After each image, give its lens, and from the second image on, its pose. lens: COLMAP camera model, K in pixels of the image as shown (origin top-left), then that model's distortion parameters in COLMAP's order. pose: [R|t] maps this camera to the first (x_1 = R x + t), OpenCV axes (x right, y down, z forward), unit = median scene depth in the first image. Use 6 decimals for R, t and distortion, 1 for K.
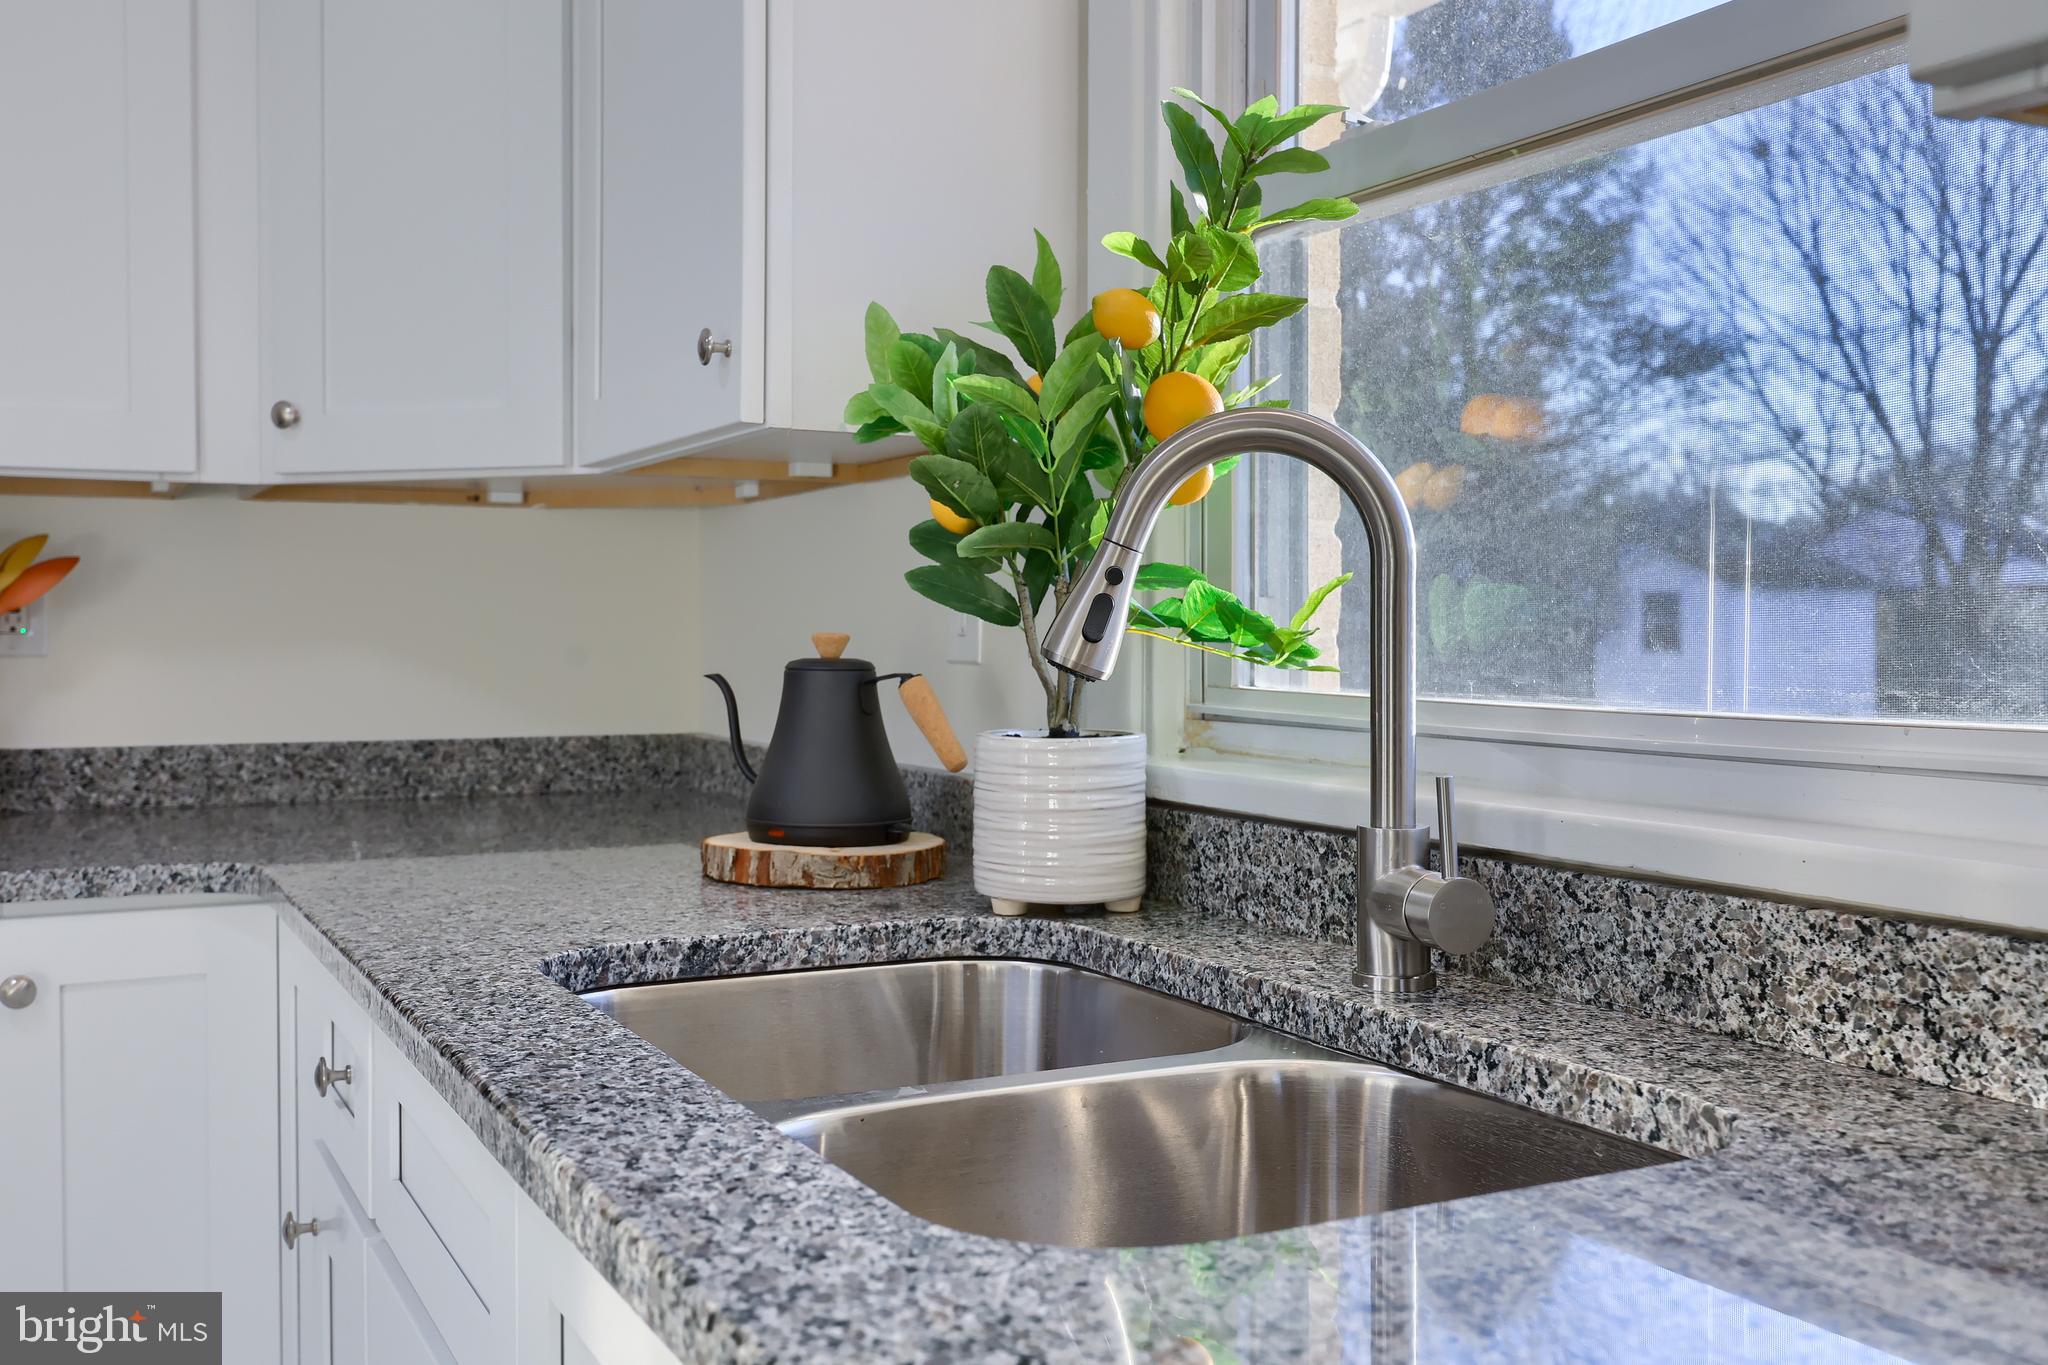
lens RADIAL K [[1948.1, 0, 1020.0], [0, 1948.1, 660.8], [0, 0, 1]] dist [0.001057, 0.000000]
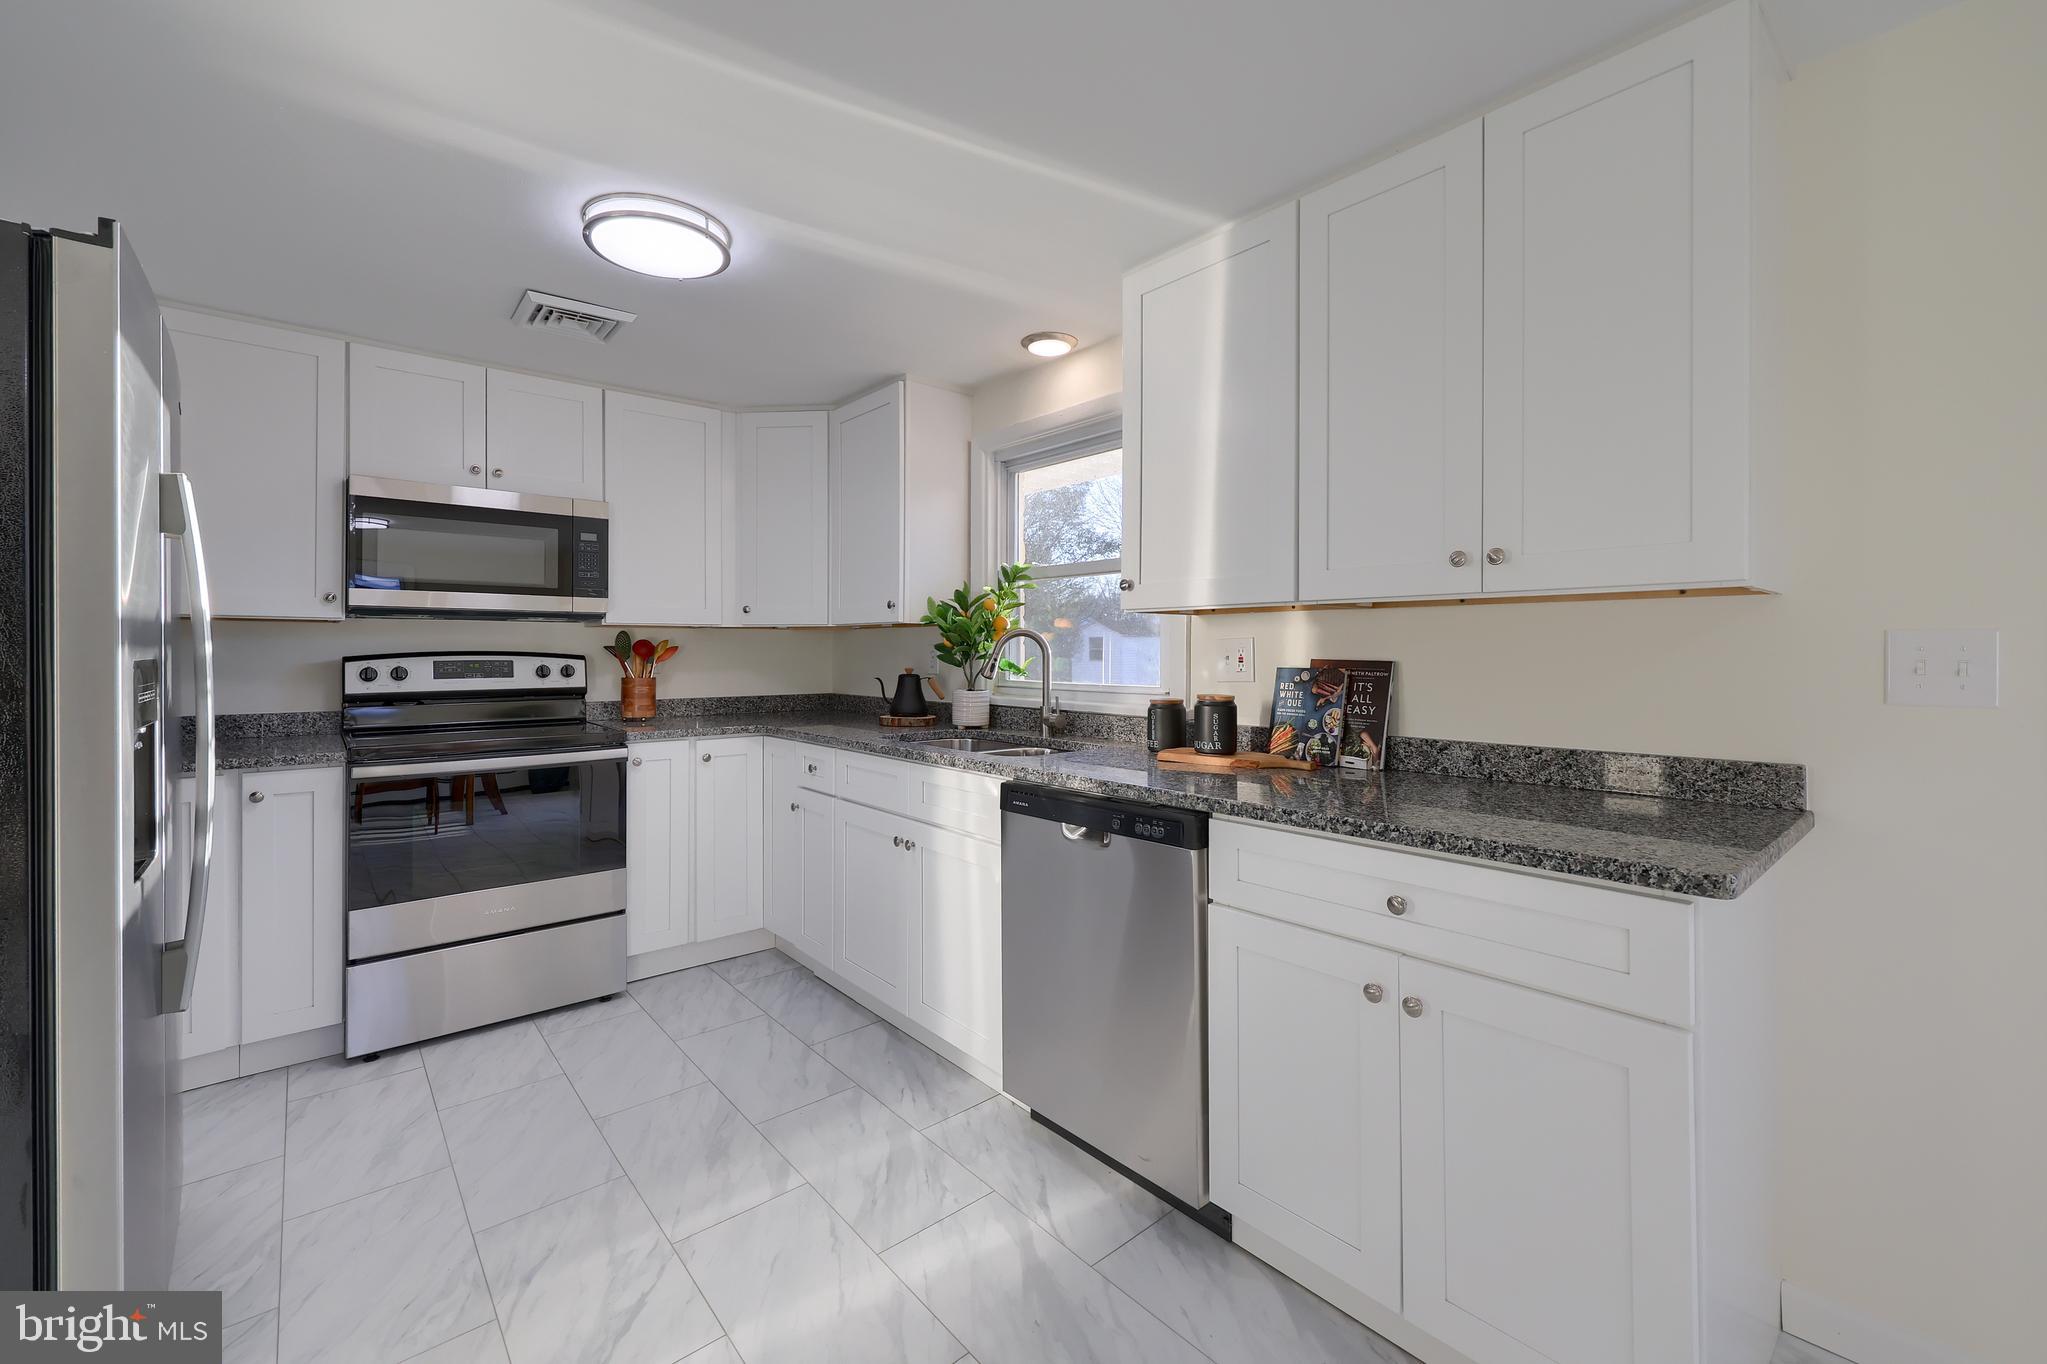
lens RADIAL K [[833.4, 0, 1028.1], [0, 833.4, 671.4], [0, 0, 1]] dist [-0.000262, 0.000190]
pose [[0.972132, -0.005260, 0.234374, -0.313689], [0.003193, 0.999953, 0.009200, -0.025873], [-0.234411, -0.008195, 0.972103, -0.966522]]
